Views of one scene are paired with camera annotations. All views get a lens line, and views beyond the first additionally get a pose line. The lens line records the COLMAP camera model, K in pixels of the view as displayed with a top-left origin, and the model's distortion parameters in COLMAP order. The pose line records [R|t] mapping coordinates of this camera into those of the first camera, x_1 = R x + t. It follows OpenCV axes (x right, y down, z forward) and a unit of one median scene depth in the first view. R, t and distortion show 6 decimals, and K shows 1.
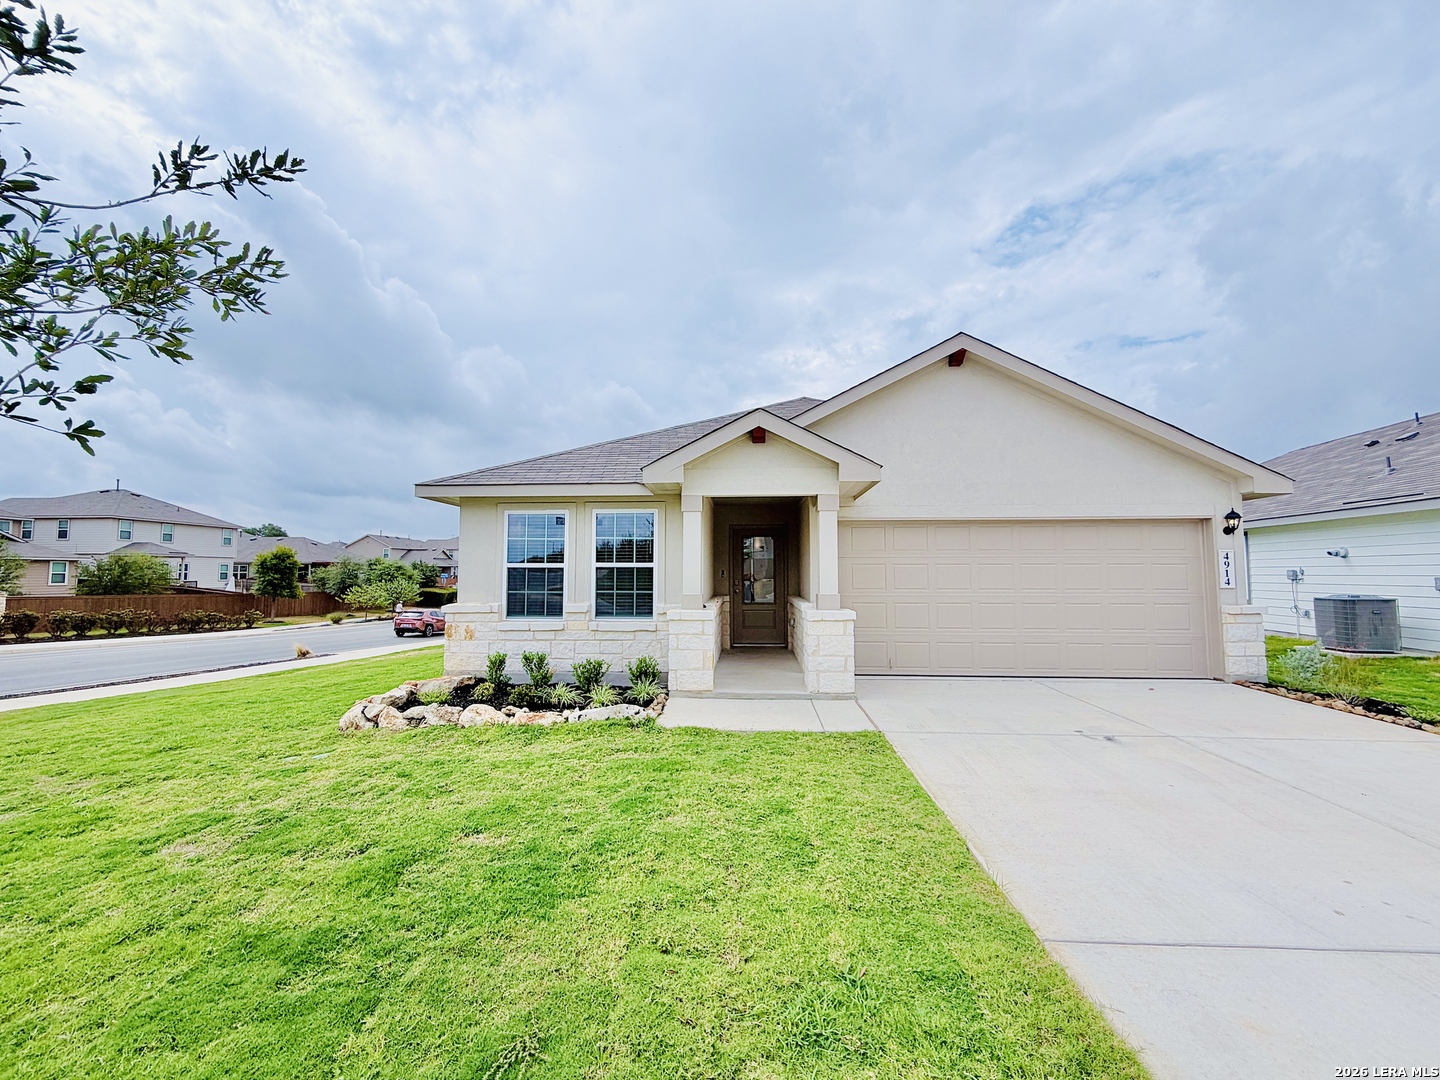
lens RADIAL K [[578.5, 0, 717.9], [0, 578.5, 531.2], [0, 0, 1]] dist [-0.002245, 0.000326]
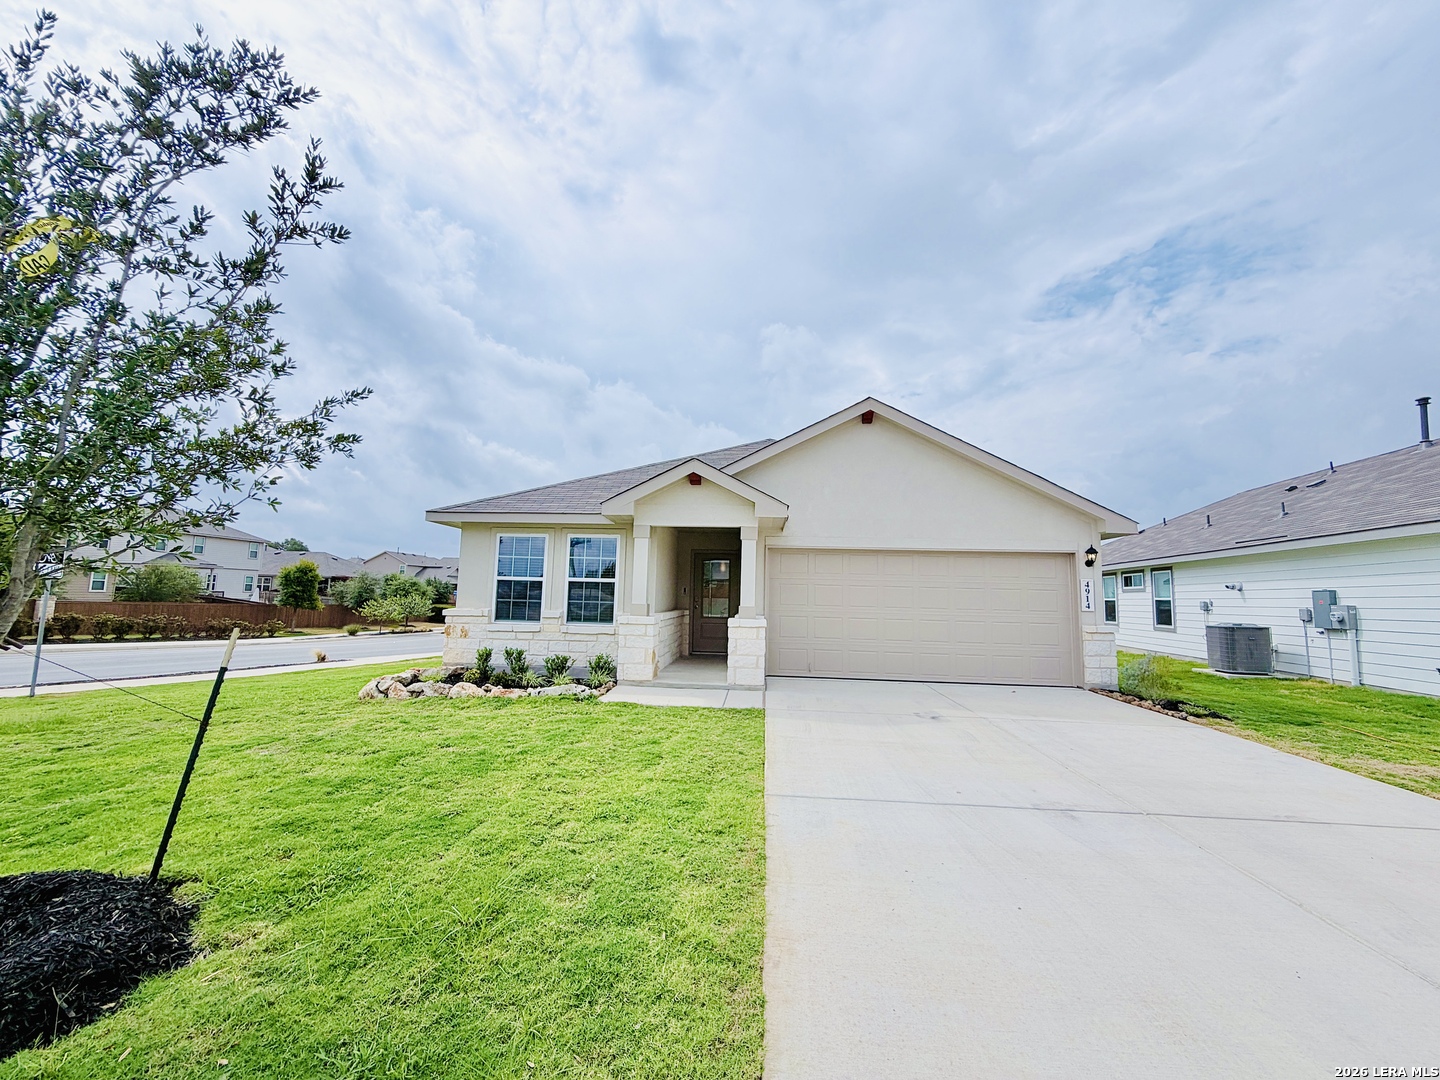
lens RADIAL K [[578.5, 0, 717.2], [0, 578.5, 533.2], [0, 0, 1]] dist [-0.002245, 0.000326]
pose [[0.999448, 0.022346, -0.024579, 0.135008], [-0.023297, 0.998963, -0.039113, 0.001108], [0.023679, 0.039664, 0.998932, -0.226411]]
